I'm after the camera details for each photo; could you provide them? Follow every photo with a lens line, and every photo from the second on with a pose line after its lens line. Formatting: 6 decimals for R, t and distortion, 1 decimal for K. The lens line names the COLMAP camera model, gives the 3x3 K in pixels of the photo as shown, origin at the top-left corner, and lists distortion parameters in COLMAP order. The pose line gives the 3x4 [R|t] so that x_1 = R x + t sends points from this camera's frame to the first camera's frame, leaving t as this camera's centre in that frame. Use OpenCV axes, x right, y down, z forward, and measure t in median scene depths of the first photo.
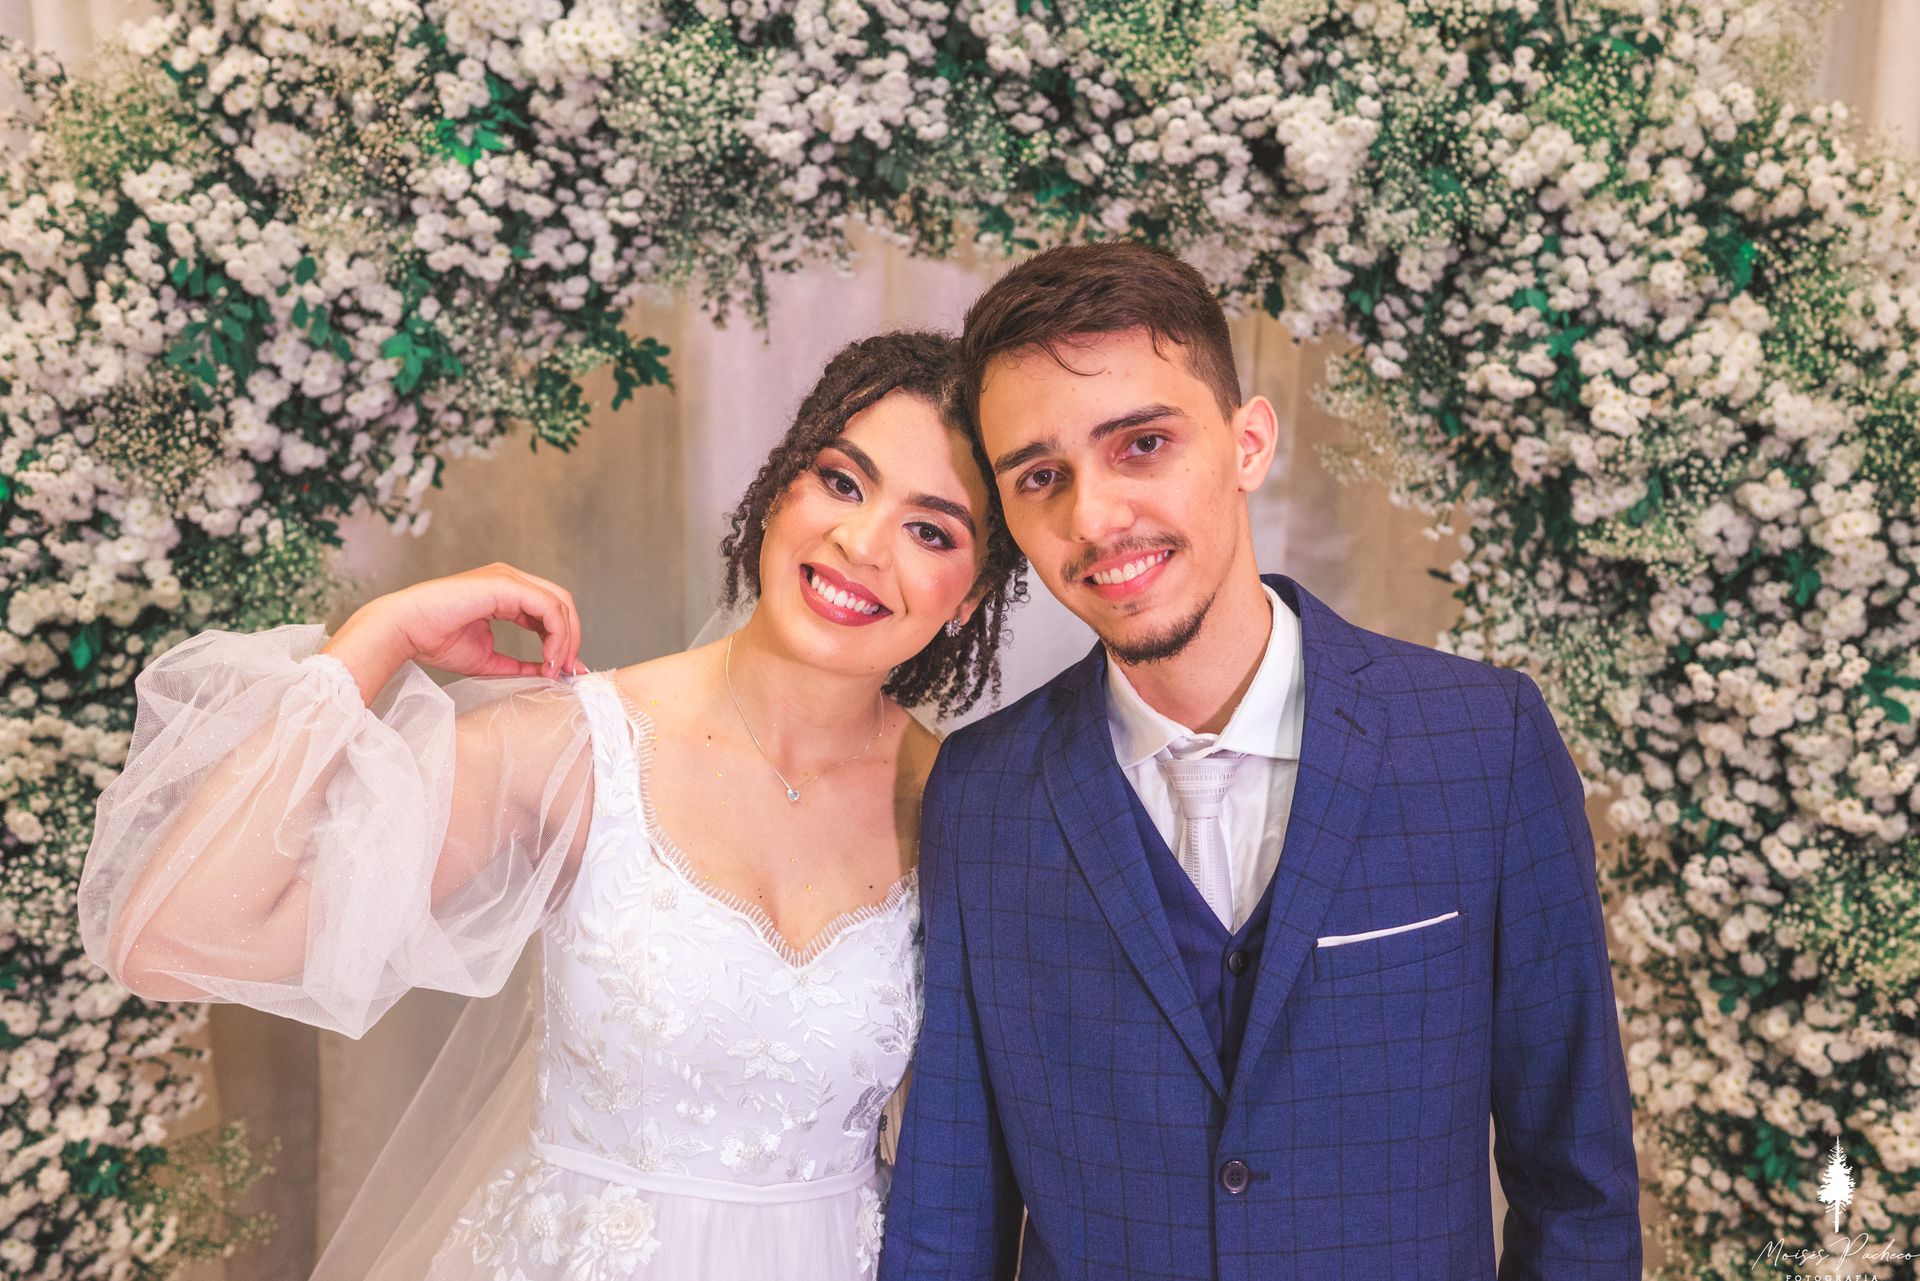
lens RADIAL K [[1824.8, 0, 960.0], [0, 1824.8, 640.5], [0, 0, 1]] dist [0.065522, 0.010539]
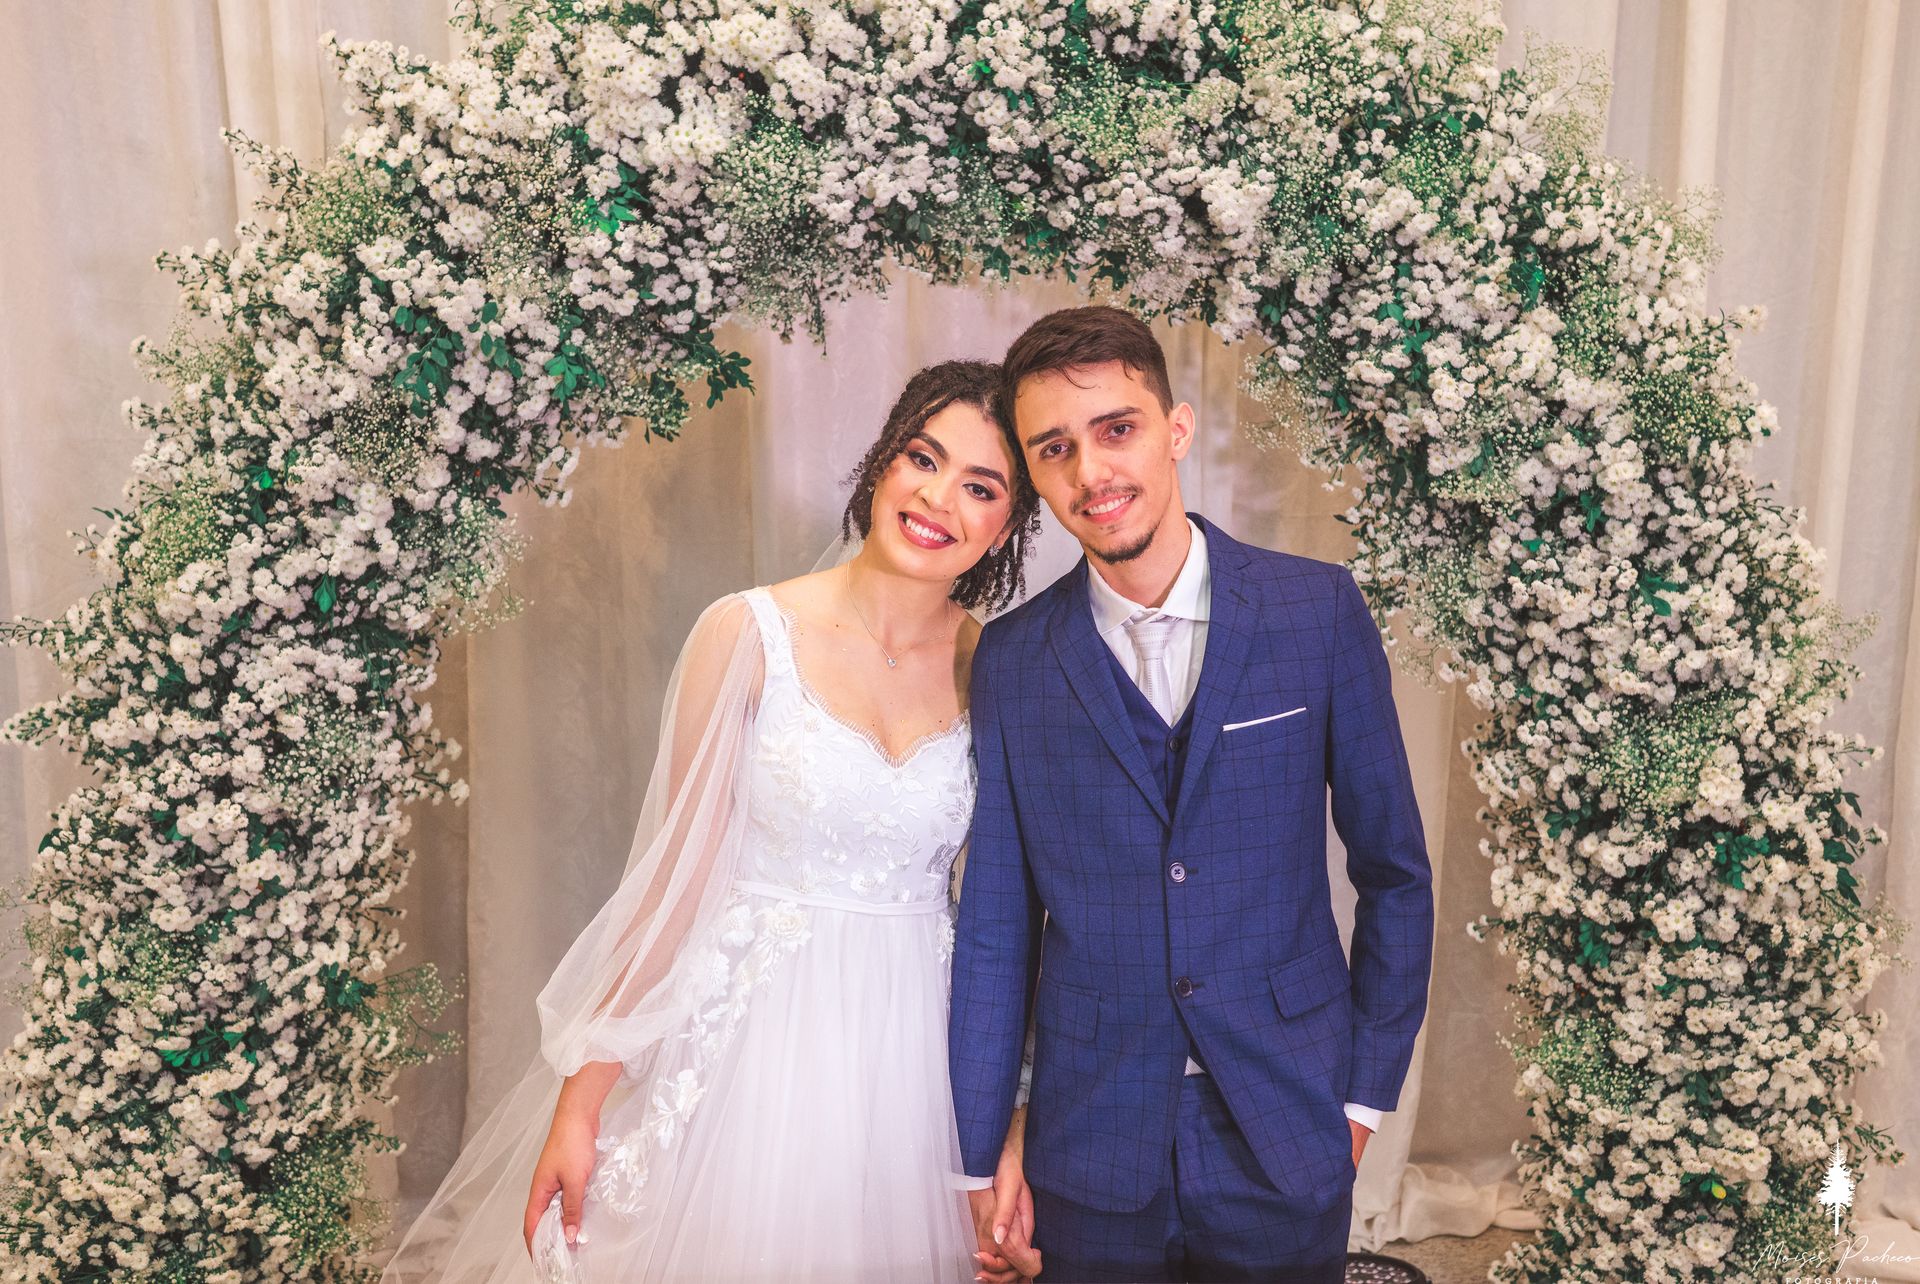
lens RADIAL K [[1879.4, 0, 988.7], [0, 1879.4, 649.4], [0, 0, 1]] dist [0.071391, -0.001173]
pose [[0.999568, -0.026128, 0.013484, -0.012363], [0.025901, 0.999523, 0.016794, 0.032709], [-0.013916, -0.016438, 0.999768, -0.392842]]
